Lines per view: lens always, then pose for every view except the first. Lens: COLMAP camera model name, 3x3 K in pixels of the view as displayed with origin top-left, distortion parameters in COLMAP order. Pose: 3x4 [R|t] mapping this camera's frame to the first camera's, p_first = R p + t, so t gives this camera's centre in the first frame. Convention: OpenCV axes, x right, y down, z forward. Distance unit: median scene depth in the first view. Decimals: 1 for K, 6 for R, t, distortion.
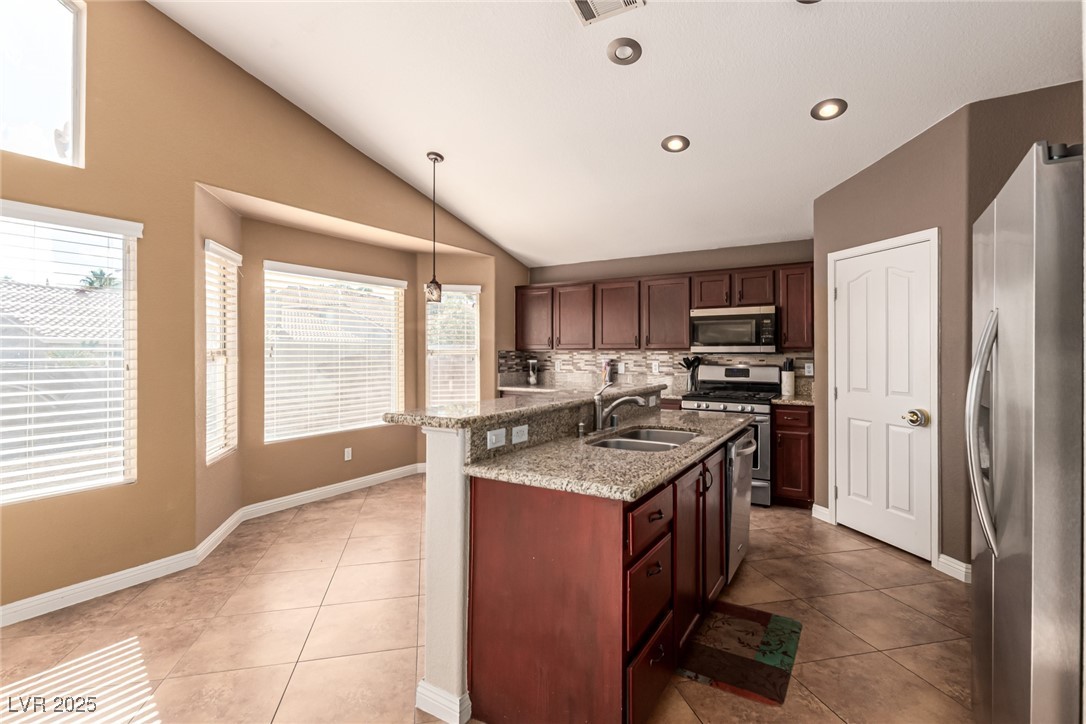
lens RADIAL K [[512.6, 0, 542.6], [0, 512.6, 355.0], [0, 0, 1]] dist [0.000883, -0.000088]
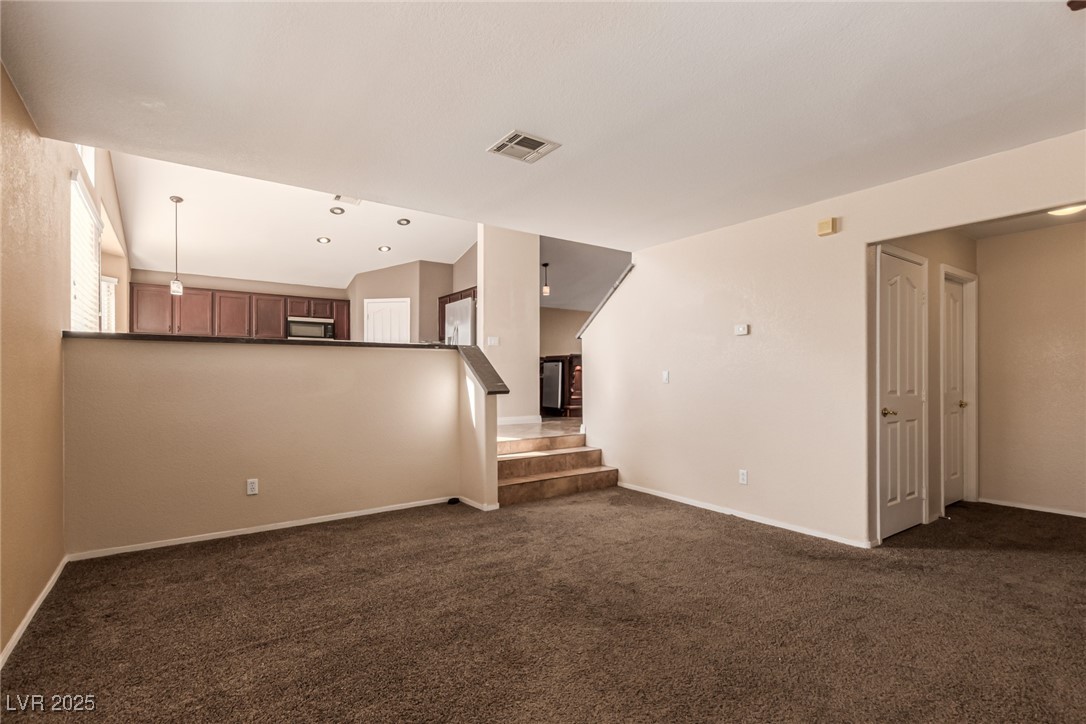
lens RADIAL K [[512.6, 0, 542.7], [0, 512.6, 370.3], [0, 0, 1]] dist [0.000883, -0.000088]
pose [[0.386323, 0.011662, 0.922290, -1.089235], [0.006749, 0.999858, -0.015470, 0.142323], [-0.922339, 0.012201, 0.386189, -0.544854]]
